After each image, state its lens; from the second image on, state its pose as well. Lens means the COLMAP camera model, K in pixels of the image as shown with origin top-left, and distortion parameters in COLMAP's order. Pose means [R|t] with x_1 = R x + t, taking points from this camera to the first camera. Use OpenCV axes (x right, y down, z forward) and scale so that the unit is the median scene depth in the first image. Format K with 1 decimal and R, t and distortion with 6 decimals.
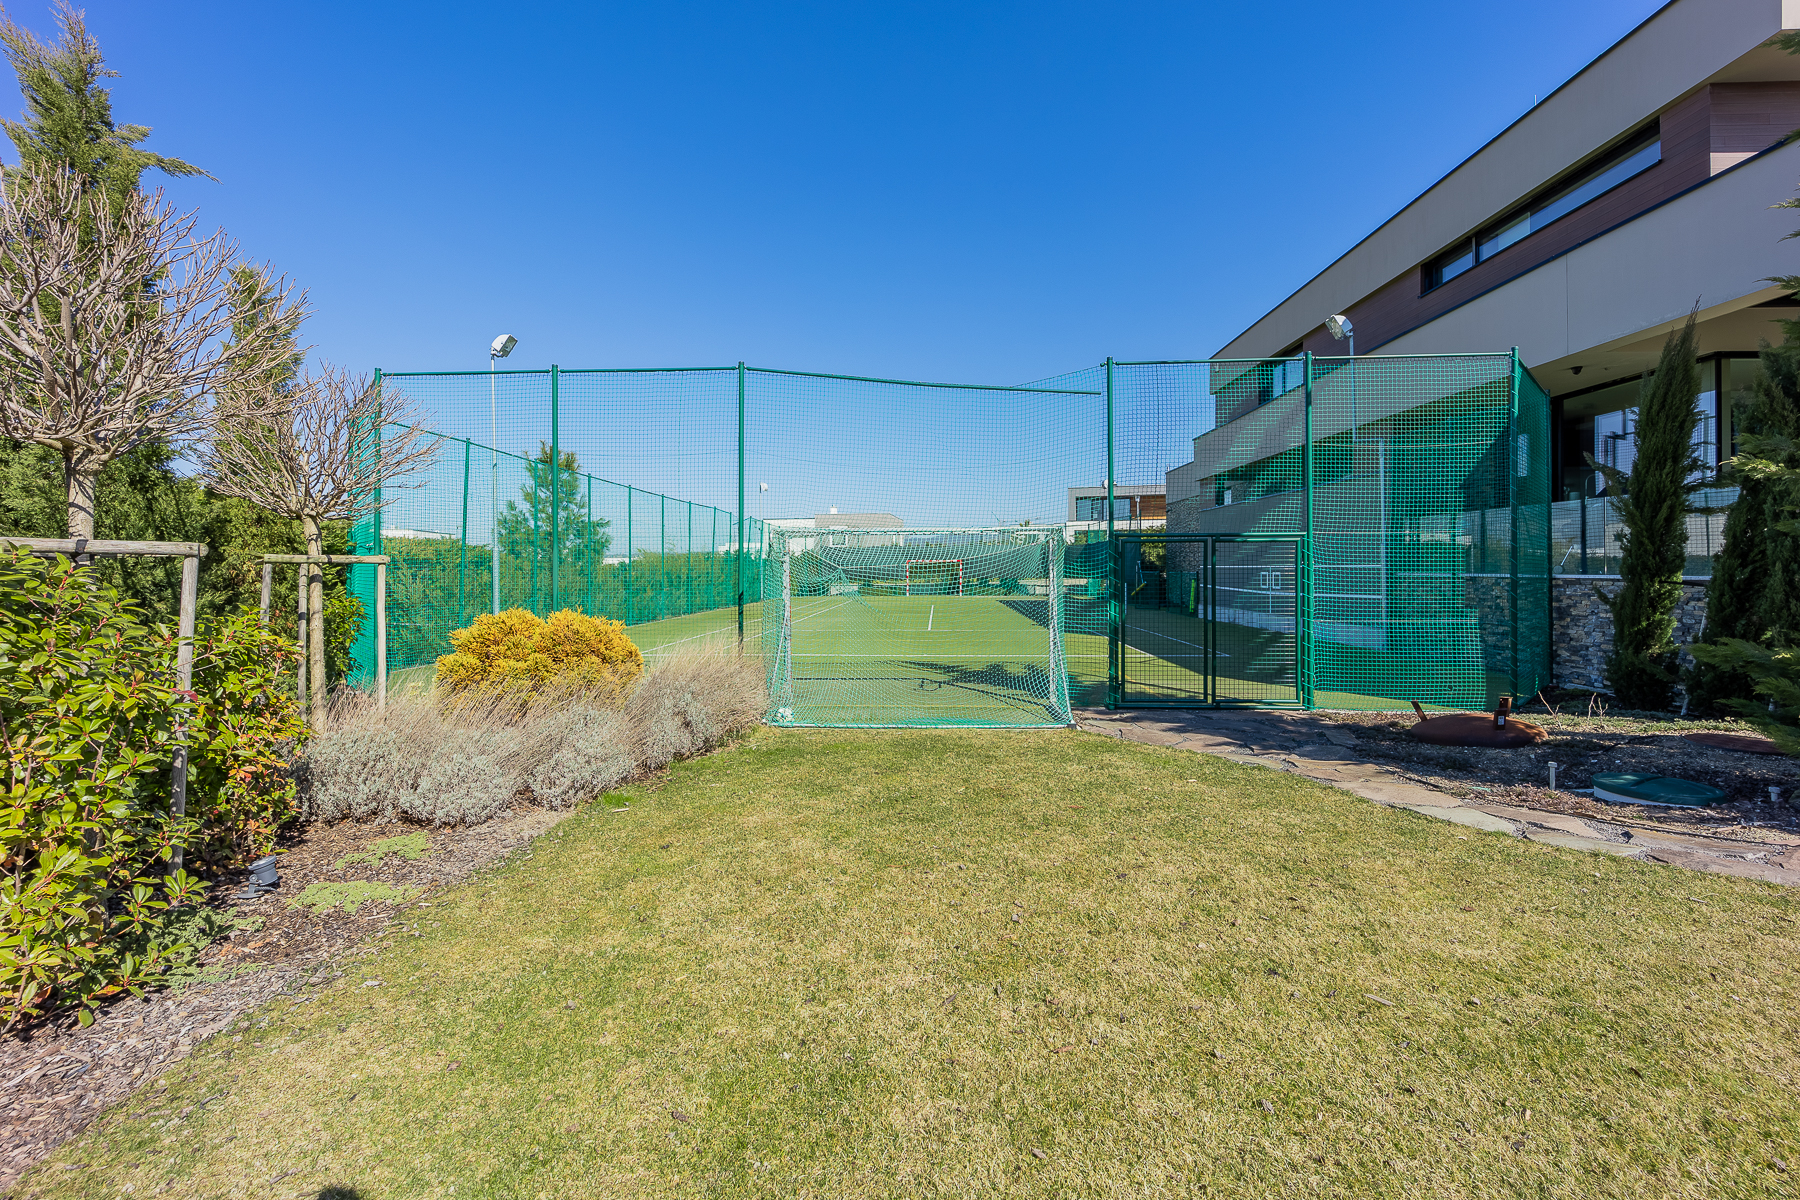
lens RADIAL K [[738.7, 0, 902.1], [0, 738.7, 581.9], [0, 0, 1]] dist [-0.000430, 0.000371]
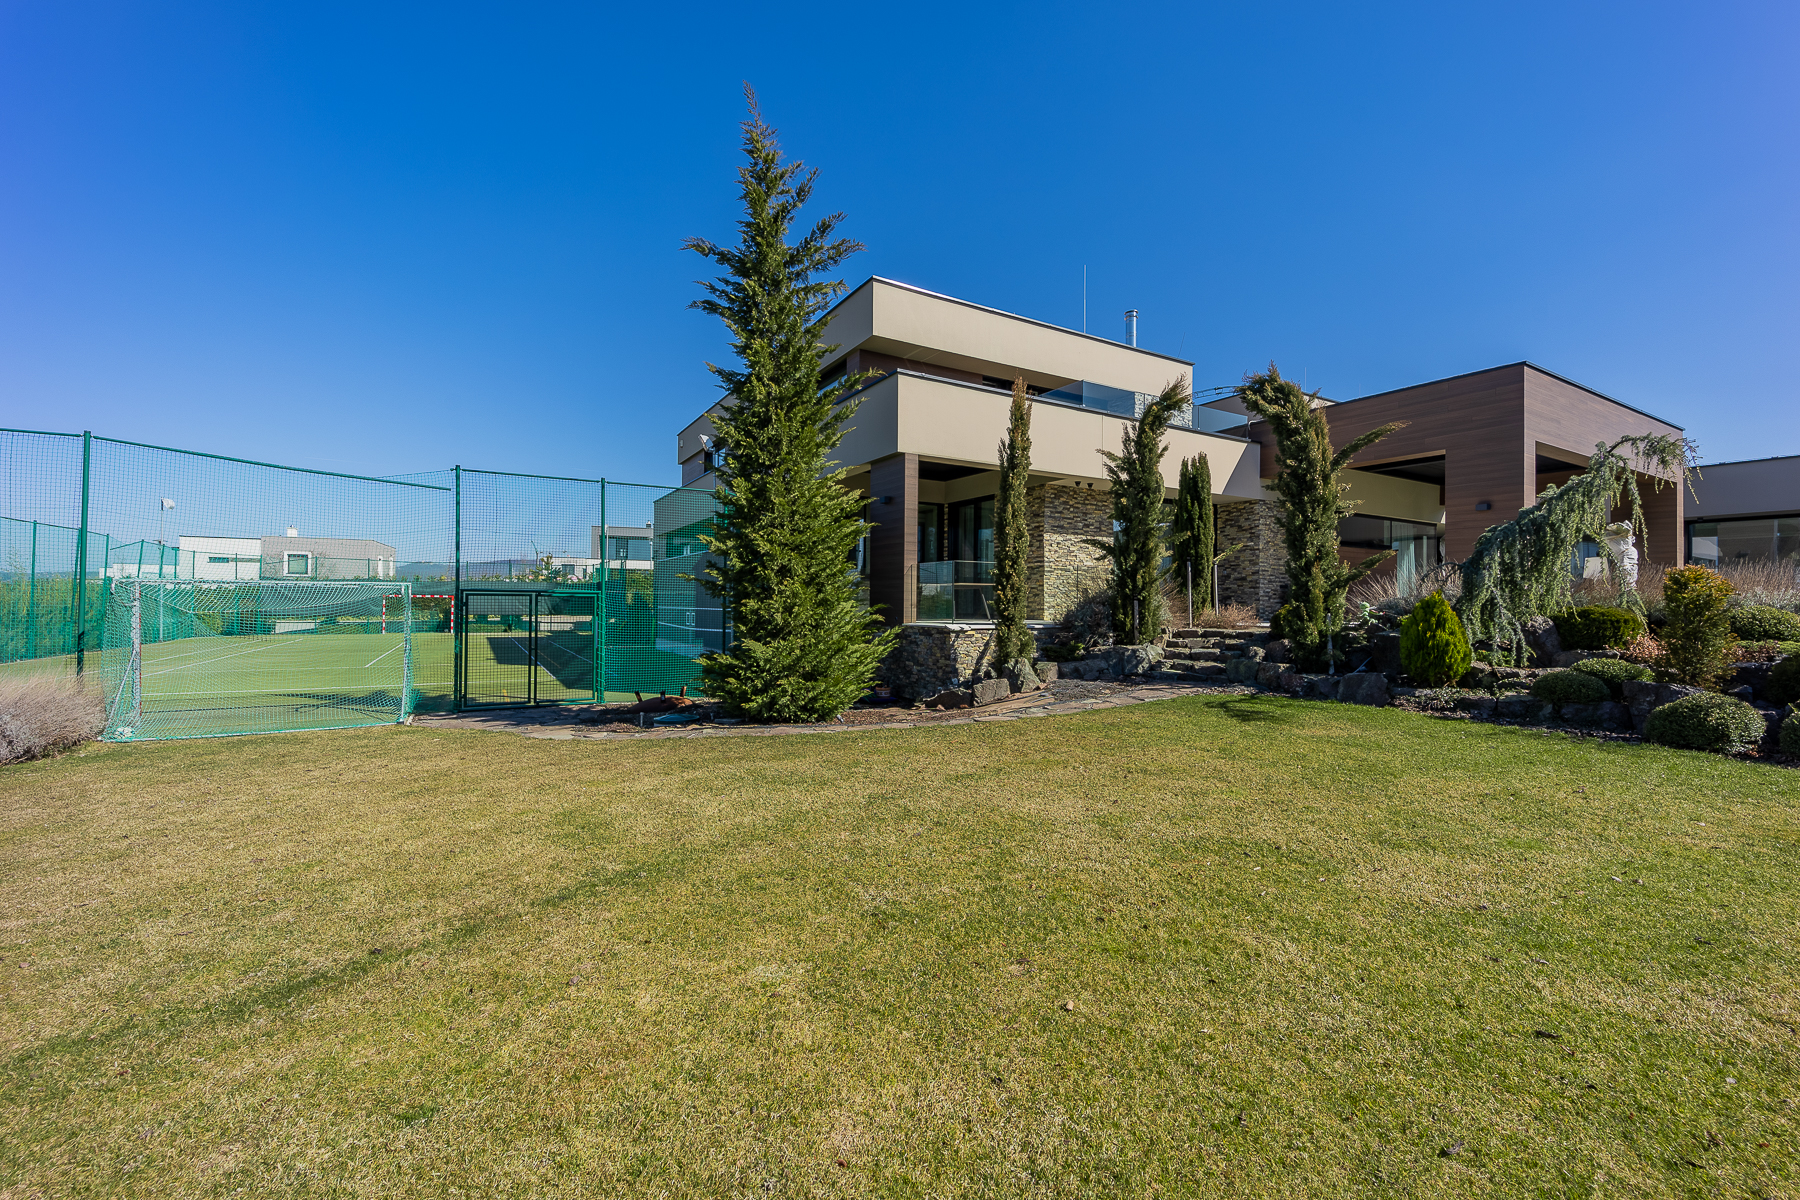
lens RADIAL K [[738.7, 0, 895.8], [0, 738.7, 607.9], [0, 0, 1]] dist [-0.000430, 0.000371]
pose [[0.837598, -0.001077, 0.546286, 0.209918], [0.005382, 0.999966, -0.006280, -0.016843], [-0.546261, 0.008200, 0.837575, -0.642452]]
